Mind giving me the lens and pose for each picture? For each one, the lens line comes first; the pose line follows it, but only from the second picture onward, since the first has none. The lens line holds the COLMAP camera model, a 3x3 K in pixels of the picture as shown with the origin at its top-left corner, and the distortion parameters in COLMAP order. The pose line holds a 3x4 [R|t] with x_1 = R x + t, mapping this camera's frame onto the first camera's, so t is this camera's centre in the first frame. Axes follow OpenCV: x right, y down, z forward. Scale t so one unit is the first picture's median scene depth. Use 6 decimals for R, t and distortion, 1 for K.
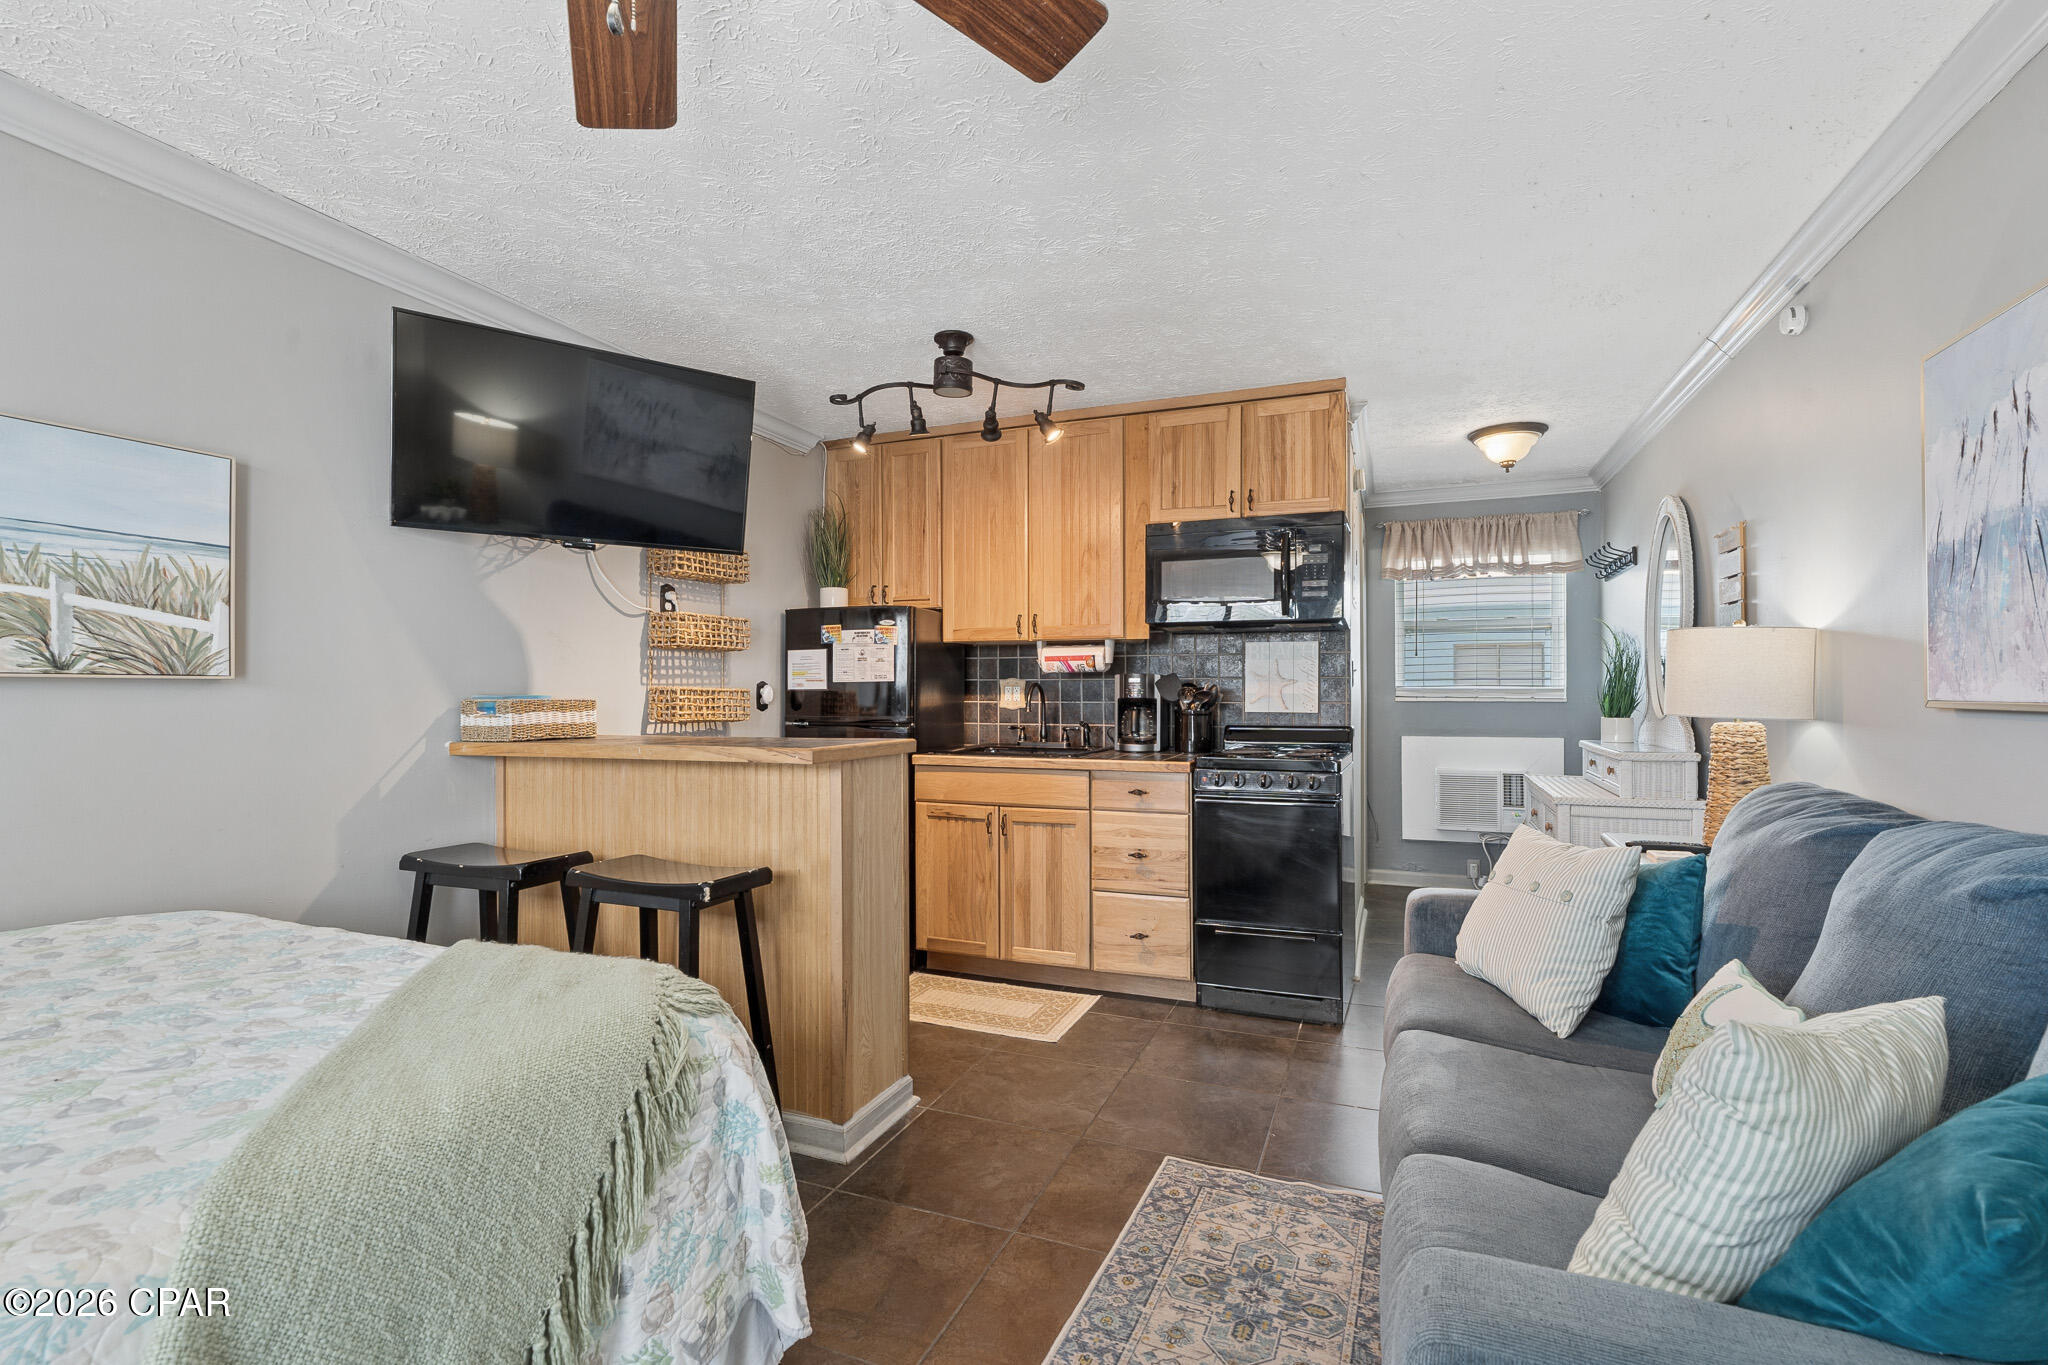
lens RADIAL K [[921.8, 0, 1023.3], [0, 921.8, 693.1], [0, 0, 1]] dist [-0.004749, 0.000720]
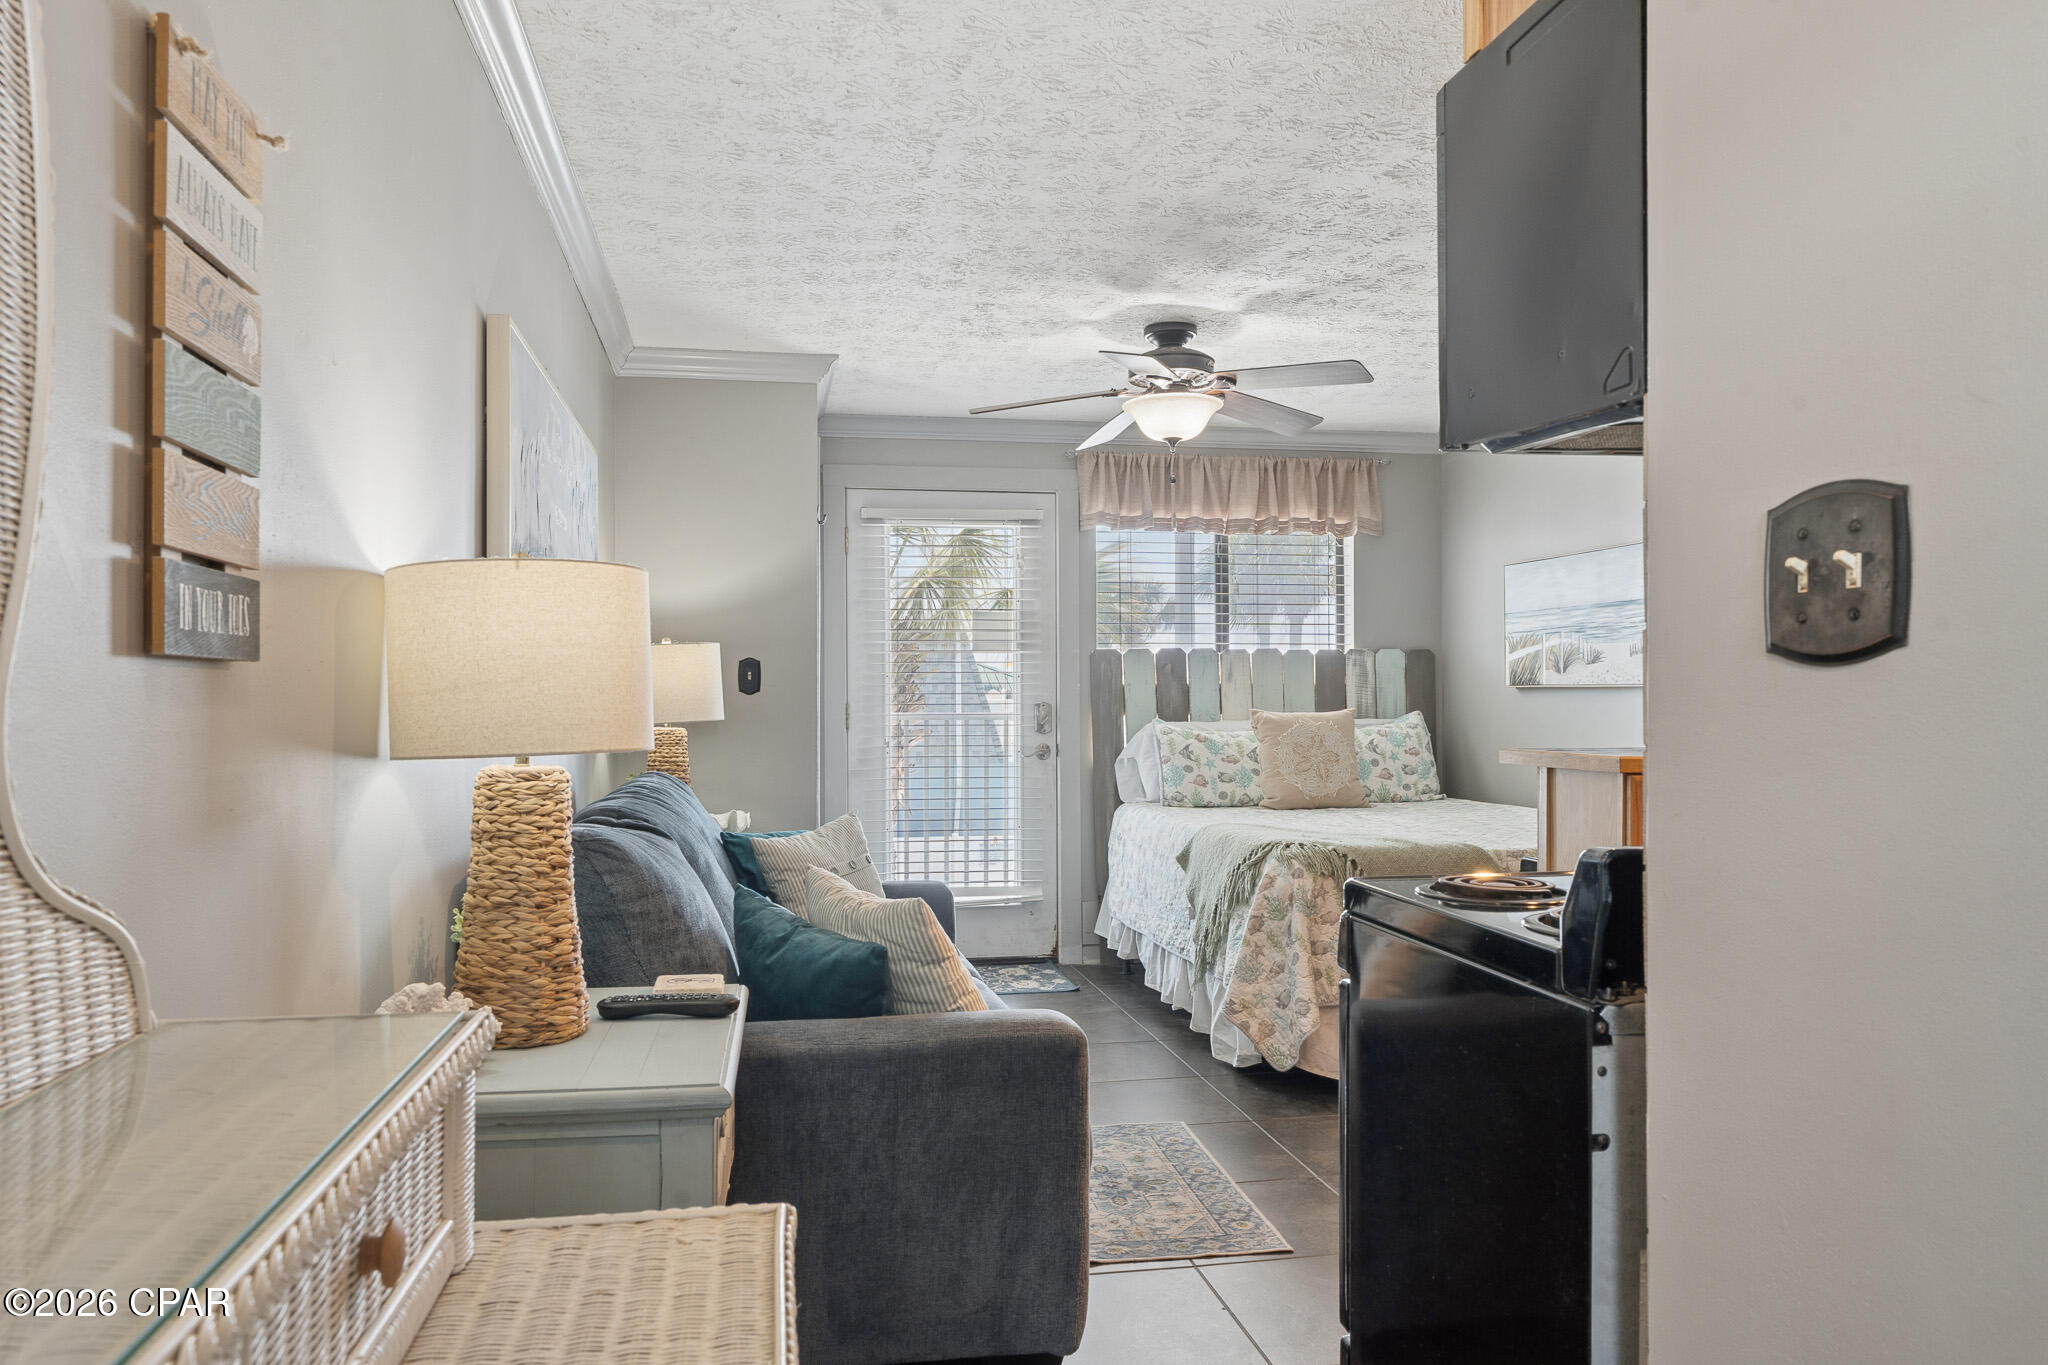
lens RADIAL K [[1370.8, 0, 1025.7], [0, 1370.8, 695.1], [0, 0, 1]] dist [-0.010166, -0.000555]
pose [[-0.839160, 0.004139, -0.543869, 1.275782], [0.005471, 0.999985, -0.000831, -0.005102], [0.543858, -0.003673, -0.839170, 2.355984]]
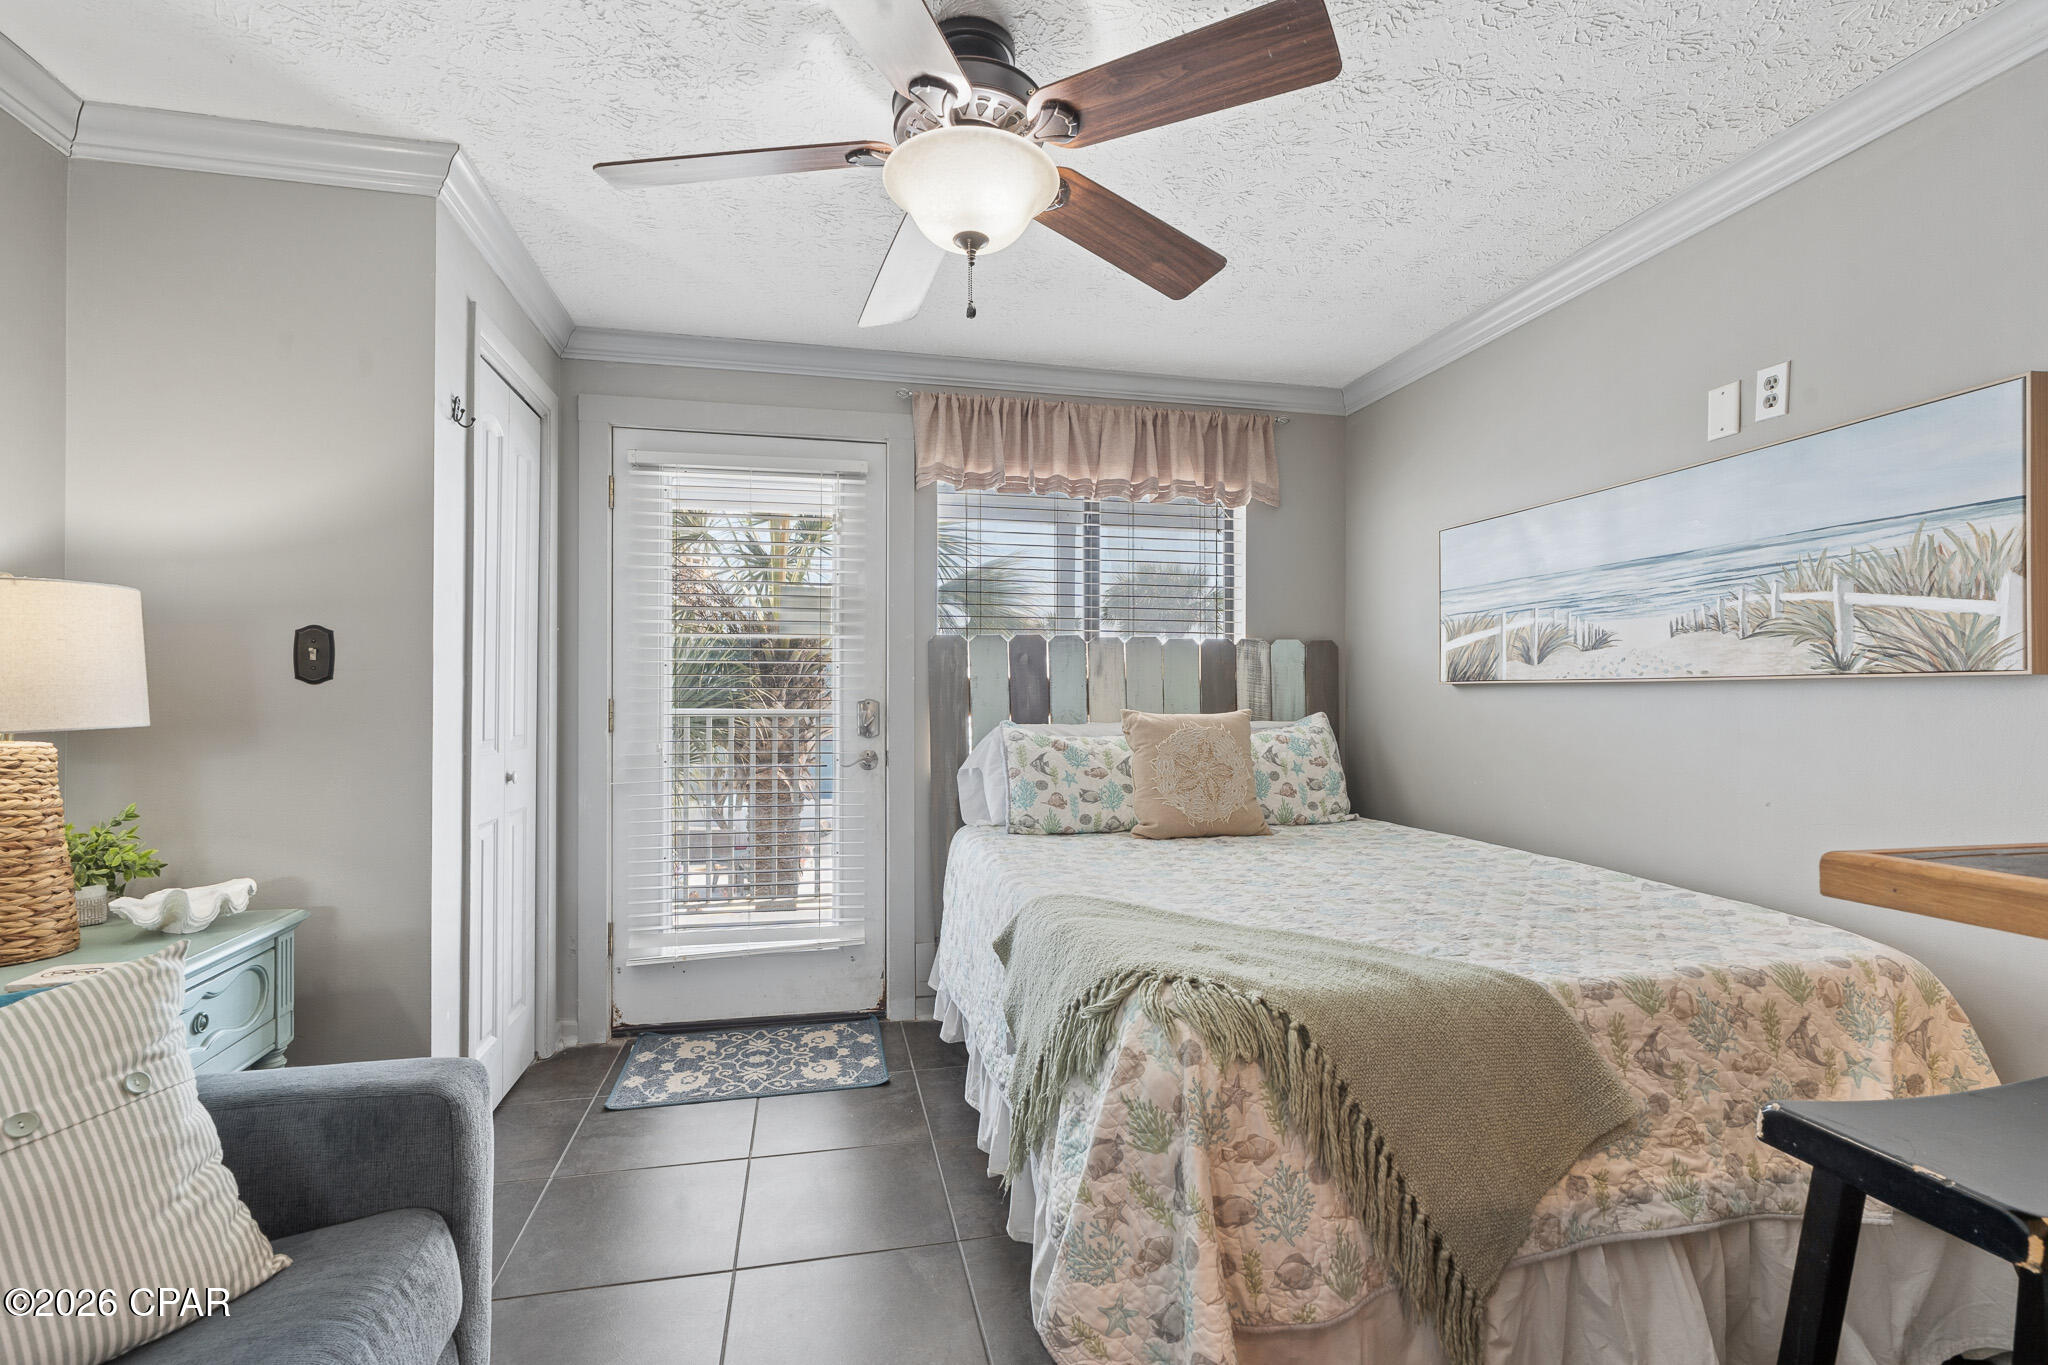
lens RADIAL K [[921.8, 0, 1019.5], [0, 921.8, 698.7], [0, 0, 1]] dist [-0.004749, 0.000720]
pose [[-0.822062, 0.001191, -0.569397, 0.247633], [-0.000534, 0.999996, 0.002862, 0.002991], [0.569398, 0.002657, -0.822058, 1.278655]]
